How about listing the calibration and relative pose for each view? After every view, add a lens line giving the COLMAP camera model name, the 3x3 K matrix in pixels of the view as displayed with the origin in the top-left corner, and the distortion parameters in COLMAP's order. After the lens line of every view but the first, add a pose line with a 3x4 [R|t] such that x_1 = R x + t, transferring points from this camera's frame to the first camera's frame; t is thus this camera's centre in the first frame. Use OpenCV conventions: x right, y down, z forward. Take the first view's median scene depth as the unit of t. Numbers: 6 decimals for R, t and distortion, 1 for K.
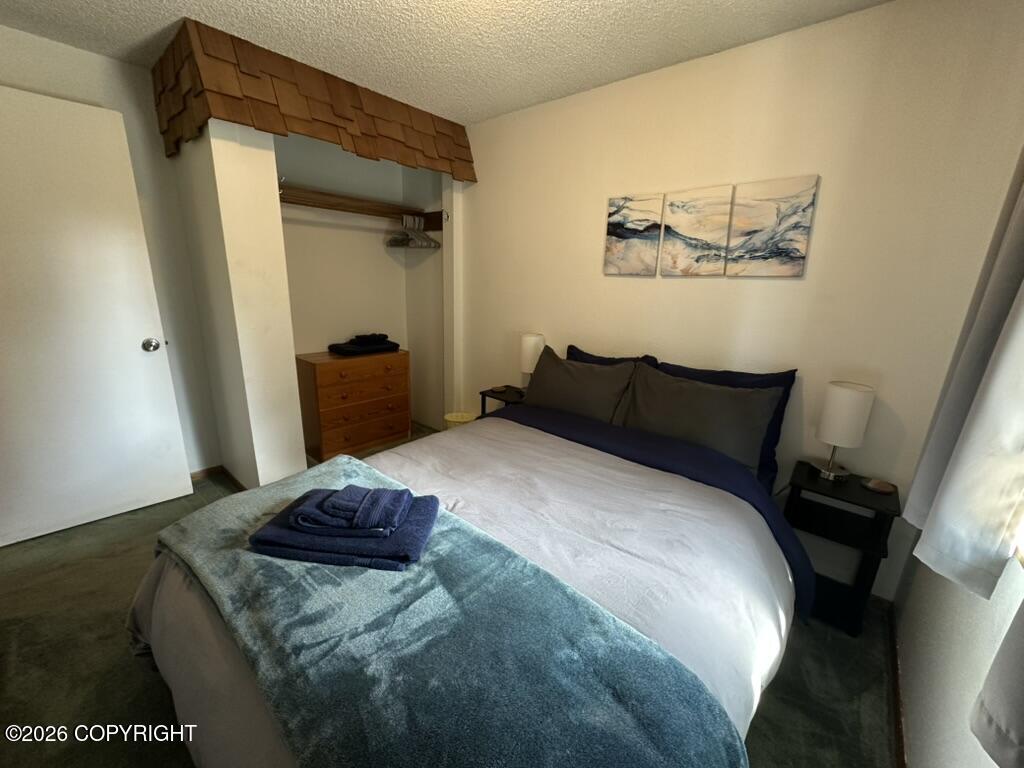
lens RADIAL K [[407.5, 0, 508.6], [0, 407.5, 386.7], [0, 0, 1]] dist [-0.004004, 0.000530]
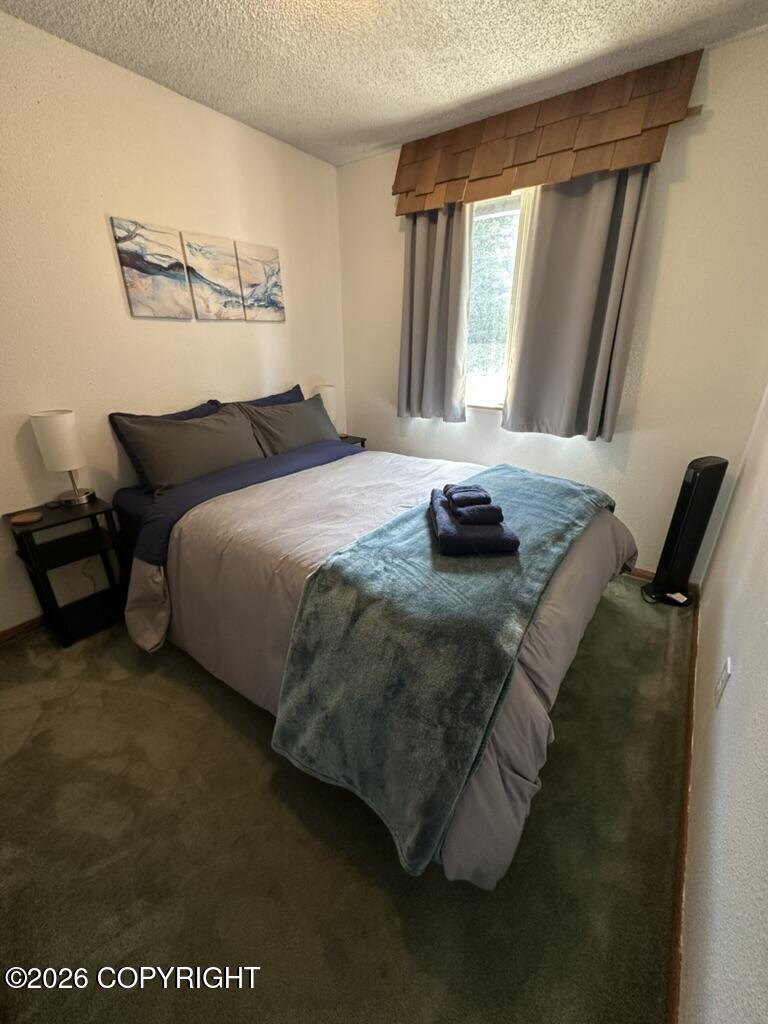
lens RADIAL K [[407.5, 0, 382.5], [0, 407.5, 512.0], [0, 0, 1]] dist [-0.004004, 0.000530]
pose [[-0.063099, -0.407299, 0.911112, -0.842870], [0.265318, 0.873234, 0.408741, -0.151416], [-0.962094, 0.267526, 0.052963, 0.661149]]
